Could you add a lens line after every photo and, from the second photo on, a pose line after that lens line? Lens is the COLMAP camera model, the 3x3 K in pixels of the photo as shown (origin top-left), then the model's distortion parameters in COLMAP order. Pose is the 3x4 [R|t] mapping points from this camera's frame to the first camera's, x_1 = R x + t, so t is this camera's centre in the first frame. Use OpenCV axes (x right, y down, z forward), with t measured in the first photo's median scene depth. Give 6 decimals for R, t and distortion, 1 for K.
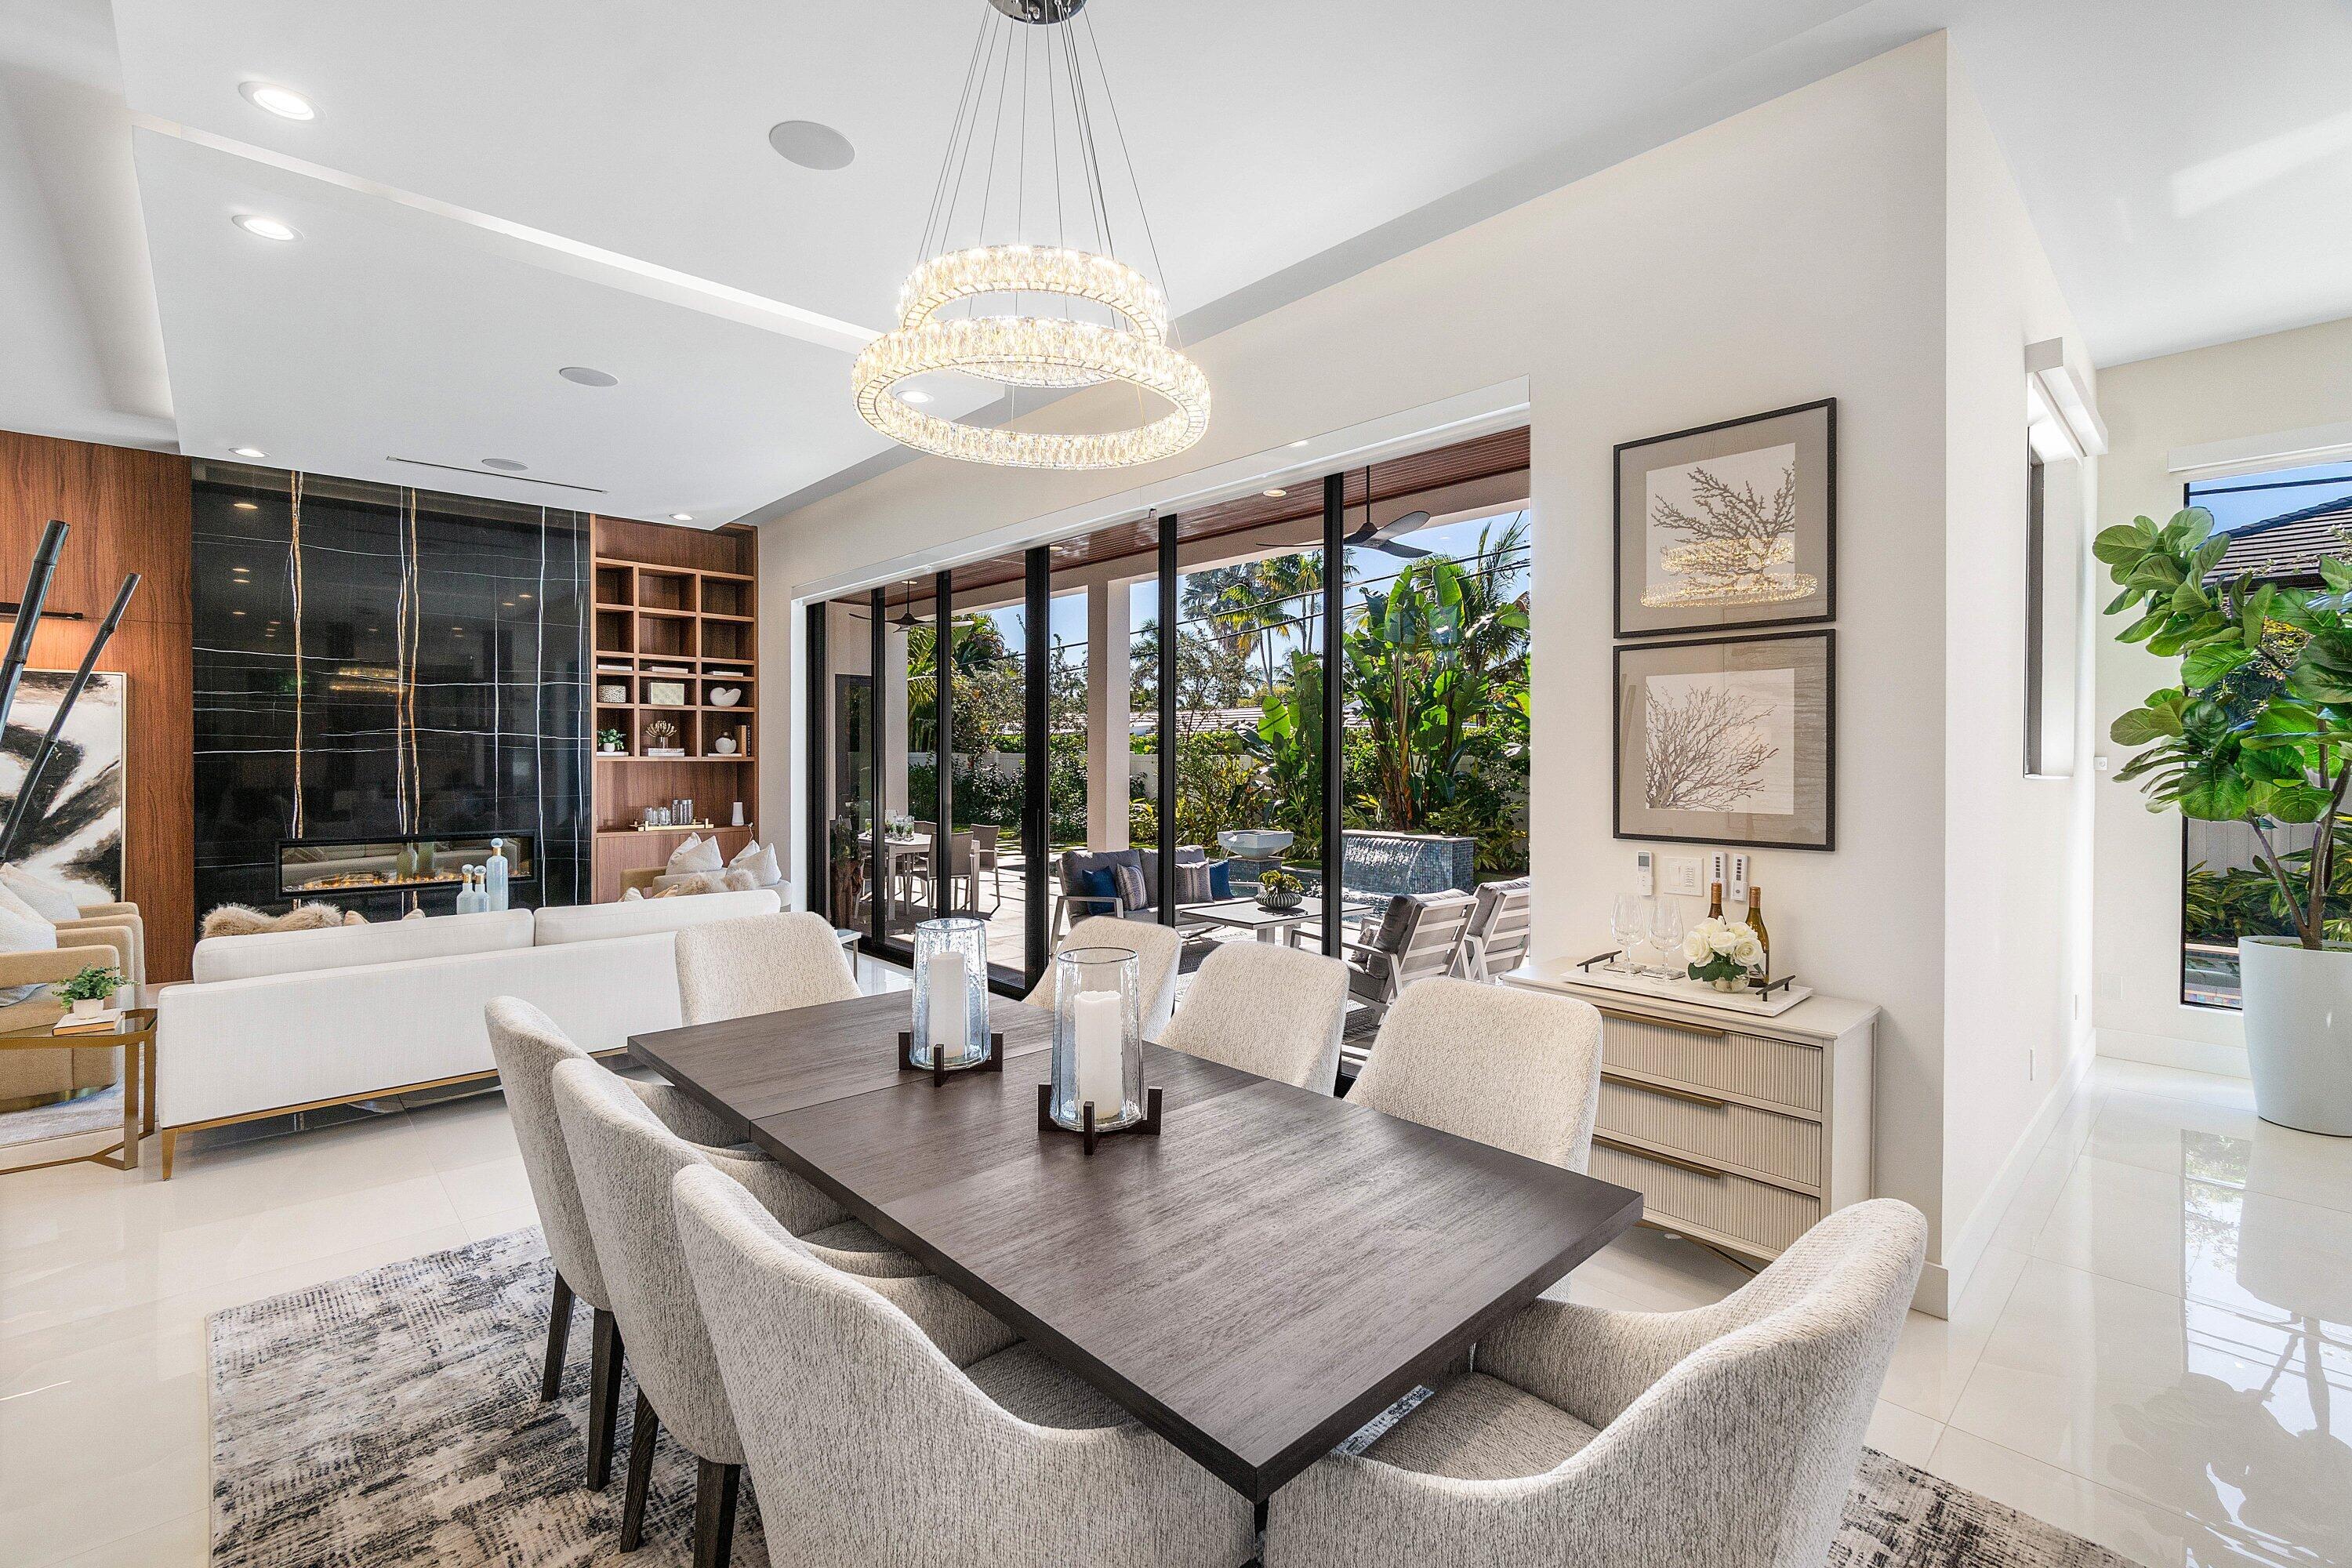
lens RADIAL K [[1016.0, 0, 1172.7], [0, 1016.0, 757.8], [0, 0, 1]] dist [0.001610, 0.000356]
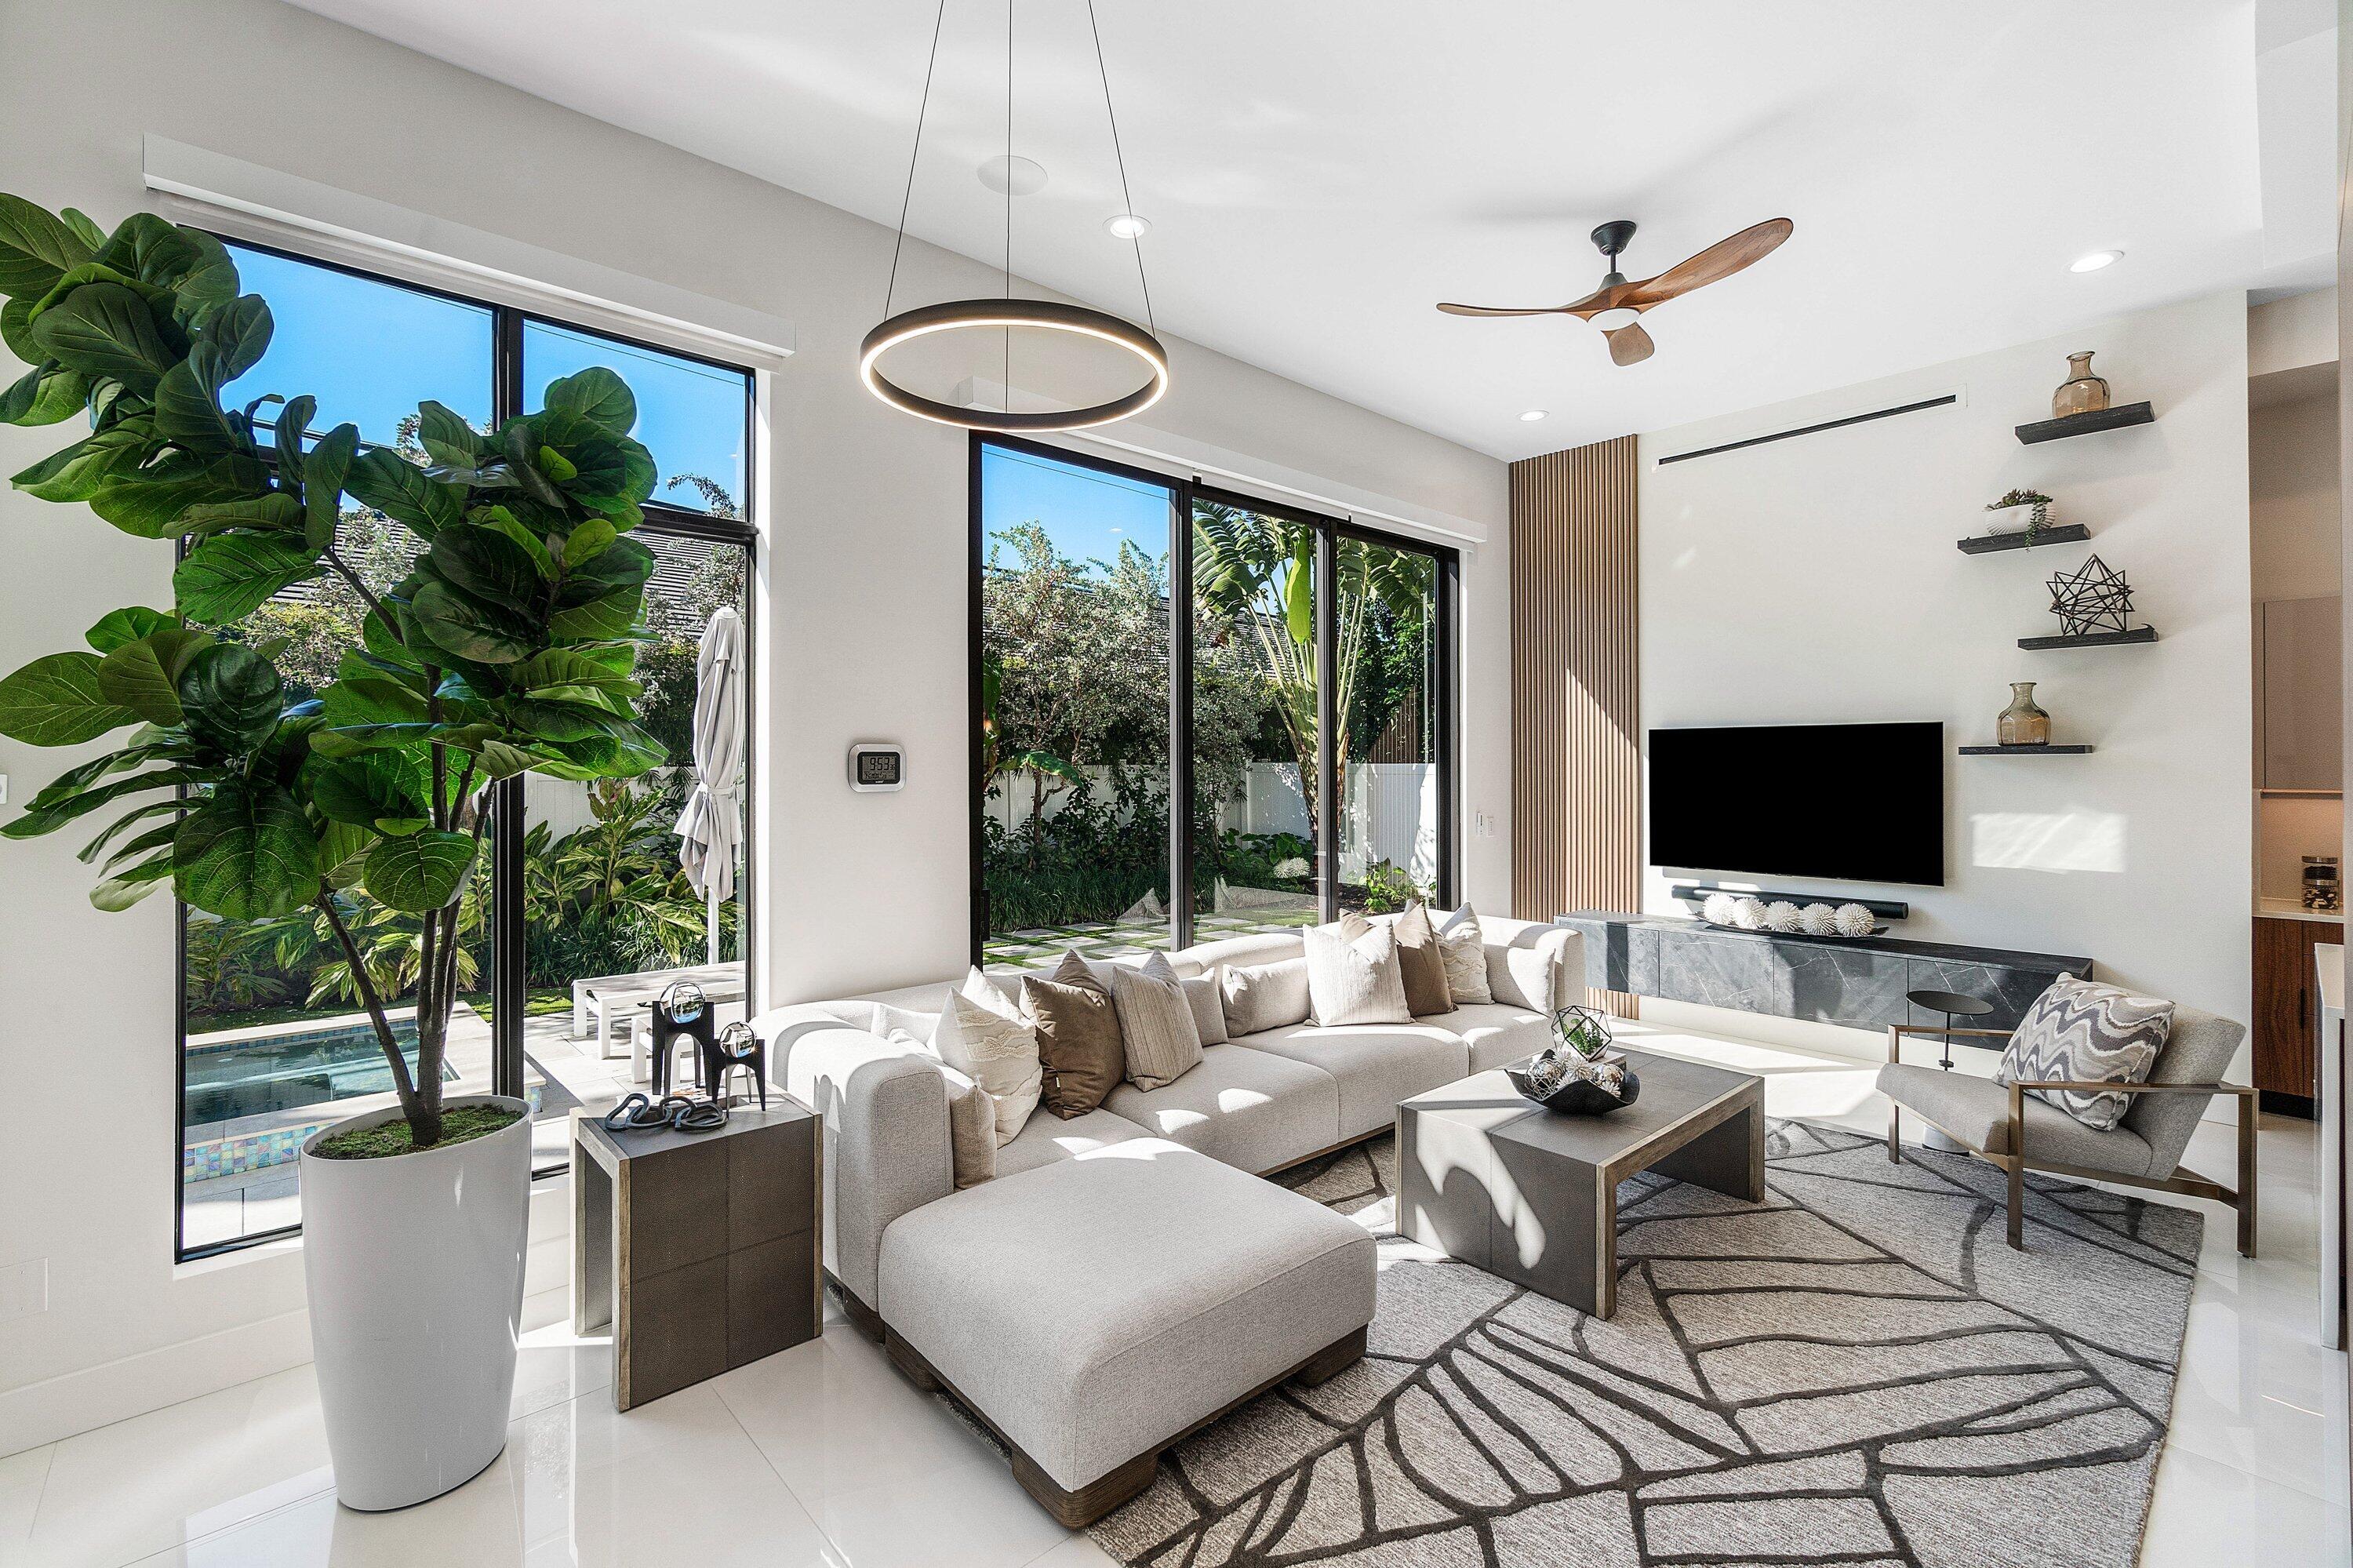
lens RADIAL K [[1016.5, 0, 1173.2], [0, 1016.5, 757.7], [0, 0, 1]] dist [0.001610, 0.000356]
pose [[0.016336, 0.007533, 0.999838, 0.568194], [0.007689, 0.999941, -0.007659, -0.000767], [-0.999837, 0.007813, 0.016277, 0.573238]]
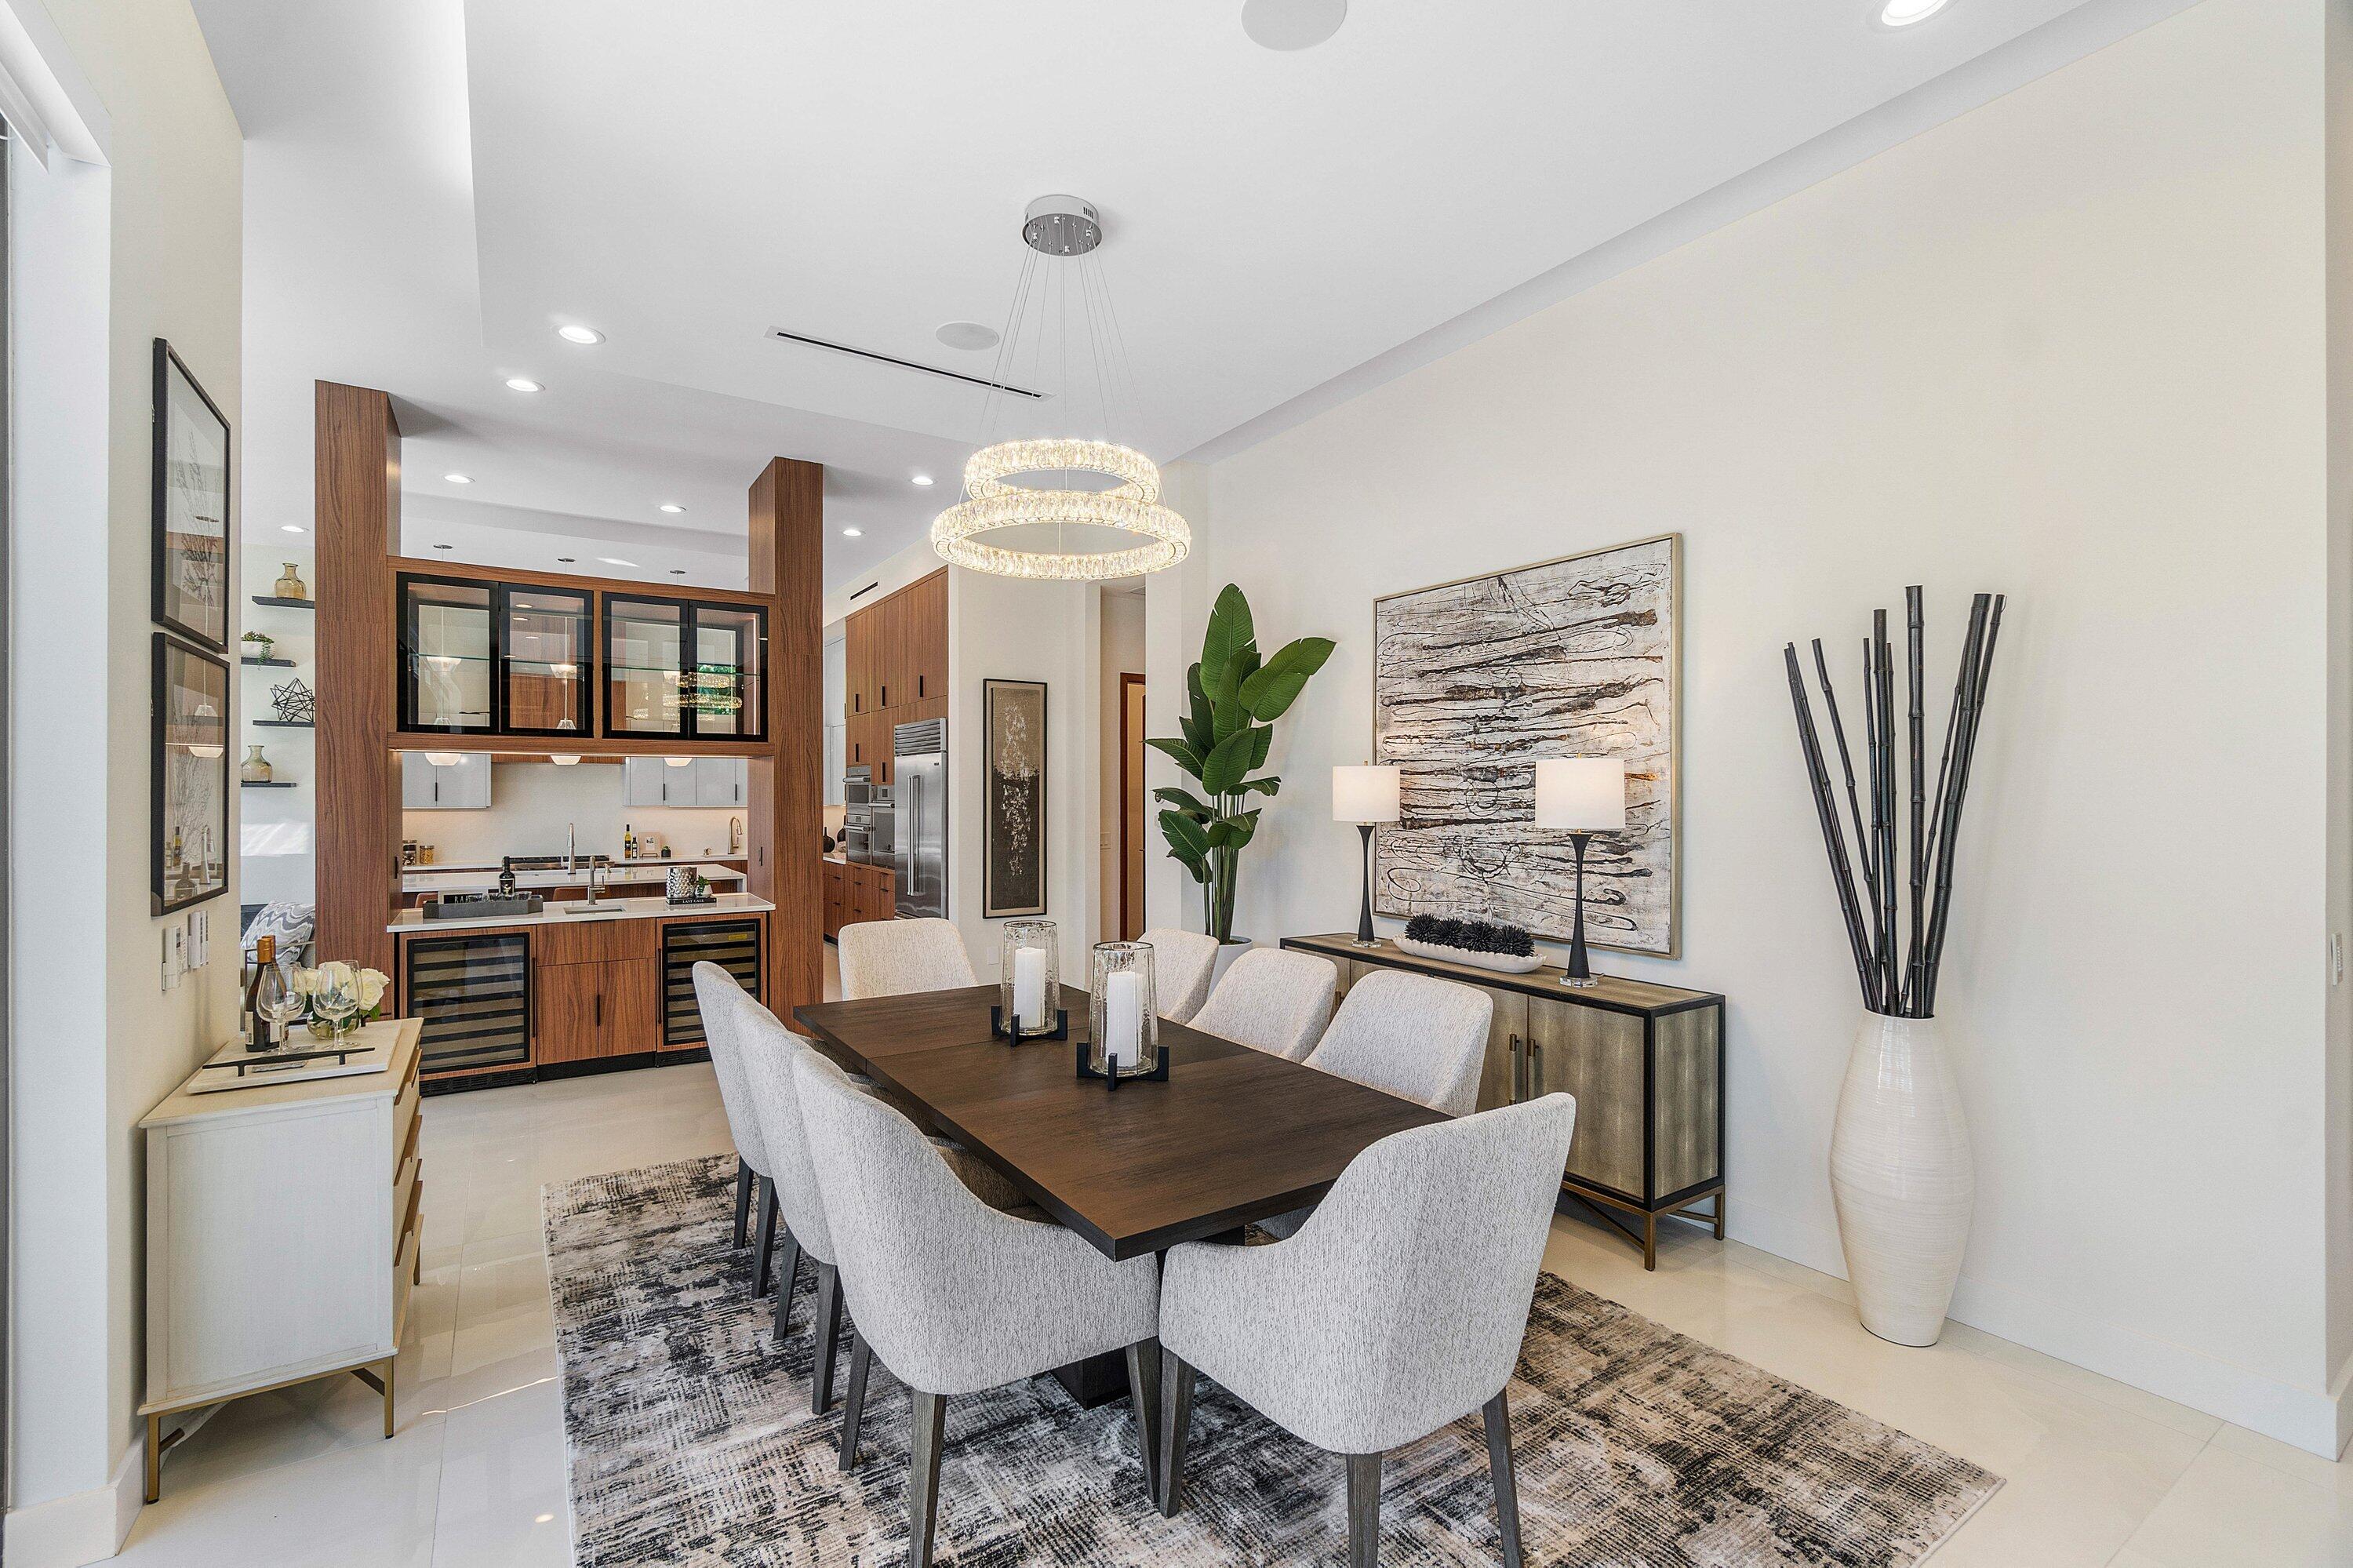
lens RADIAL K [[1020.4, 0, 1164.8], [0, 1020.4, 788.4], [0, 0, 1]] dist [-0.001741, -0.000054]
pose [[-0.982018, -0.001253, 0.188785, -0.270829], [-0.001724, 0.999996, -0.002330, -0.003857], [-0.188781, -0.002613, -0.982016, 1.164759]]
